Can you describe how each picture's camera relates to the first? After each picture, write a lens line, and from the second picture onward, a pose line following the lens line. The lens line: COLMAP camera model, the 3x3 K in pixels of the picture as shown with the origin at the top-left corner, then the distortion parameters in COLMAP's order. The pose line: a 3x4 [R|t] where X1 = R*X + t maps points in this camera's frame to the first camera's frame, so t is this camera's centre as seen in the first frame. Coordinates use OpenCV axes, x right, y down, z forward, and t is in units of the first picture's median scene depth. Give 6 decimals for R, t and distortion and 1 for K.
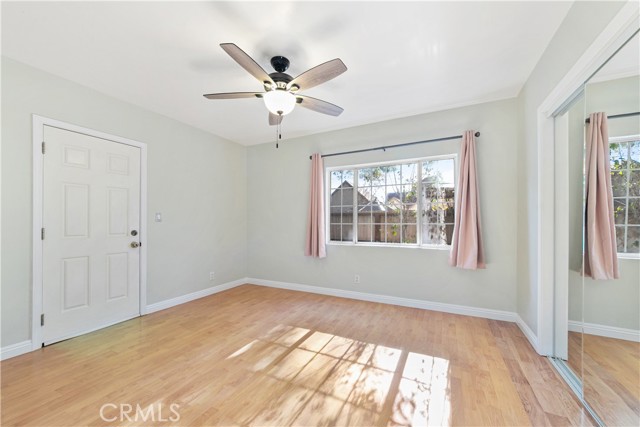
lens RADIAL K [[245.2, 0, 319.7], [0, 245.2, 224.3], [0, 0, 1]] dist [-0.007523, -0.000155]
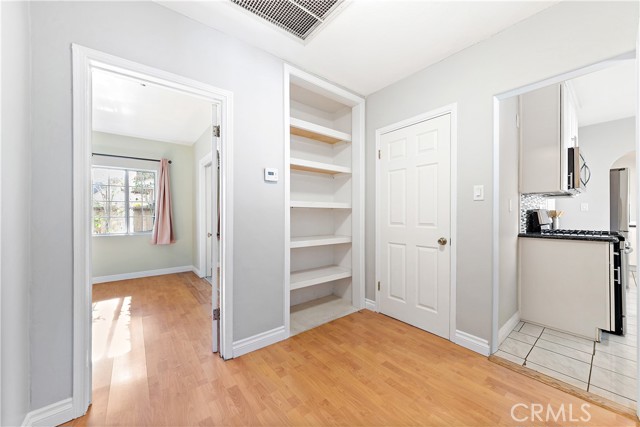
lens RADIAL K [[245.2, 0, 320.7], [0, 245.2, 216.6], [0, 0, 1]] dist [-0.007523, -0.000155]
pose [[0.422528, -0.004281, 0.906340, -0.525971], [0.005759, 0.999981, 0.002039, 0.002756], [-0.906332, 0.004358, 0.422545, -0.773197]]
